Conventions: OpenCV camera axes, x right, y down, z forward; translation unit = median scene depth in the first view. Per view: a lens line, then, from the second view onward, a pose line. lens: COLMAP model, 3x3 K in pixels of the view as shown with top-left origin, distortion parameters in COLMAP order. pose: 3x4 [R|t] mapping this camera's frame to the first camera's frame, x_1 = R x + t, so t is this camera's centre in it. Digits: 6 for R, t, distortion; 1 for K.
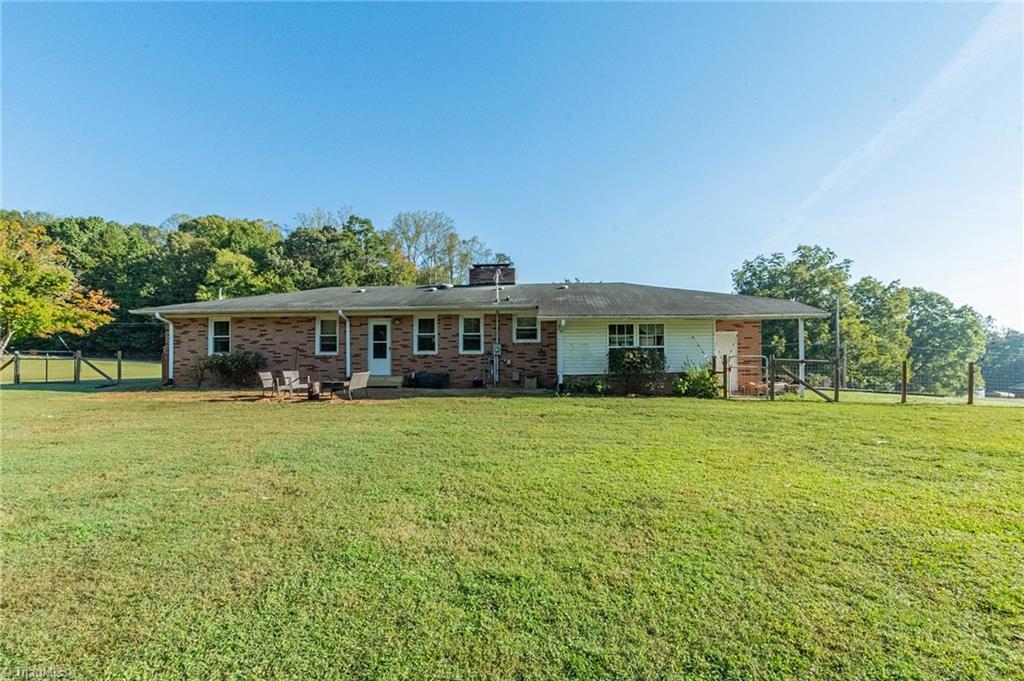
lens RADIAL K [[465.6, 0, 513.6], [0, 465.6, 331.8], [0, 0, 1]] dist [-0.000033, -0.000282]
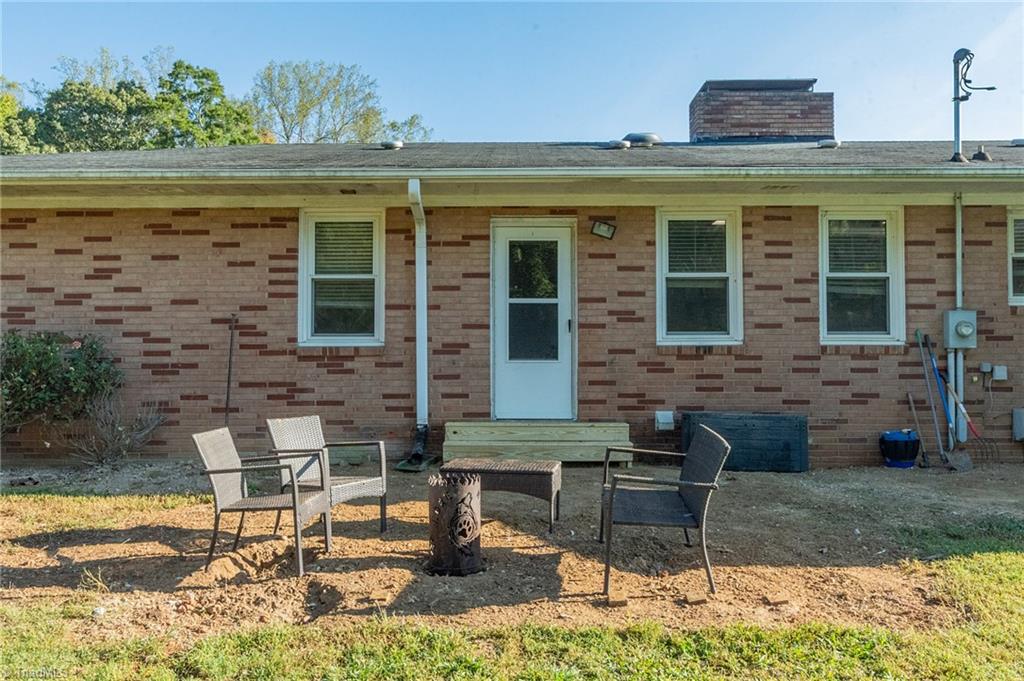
lens RADIAL K [[853.8, 0, 511.5], [0, 853.8, 303.8], [0, 0, 1]] dist [-0.000815, -0.006591]
pose [[0.997688, 0.007164, 0.067580, -0.333421], [-0.007094, 0.999974, -0.001273, 0.024078], [-0.067587, 0.000791, 0.997713, 0.480523]]
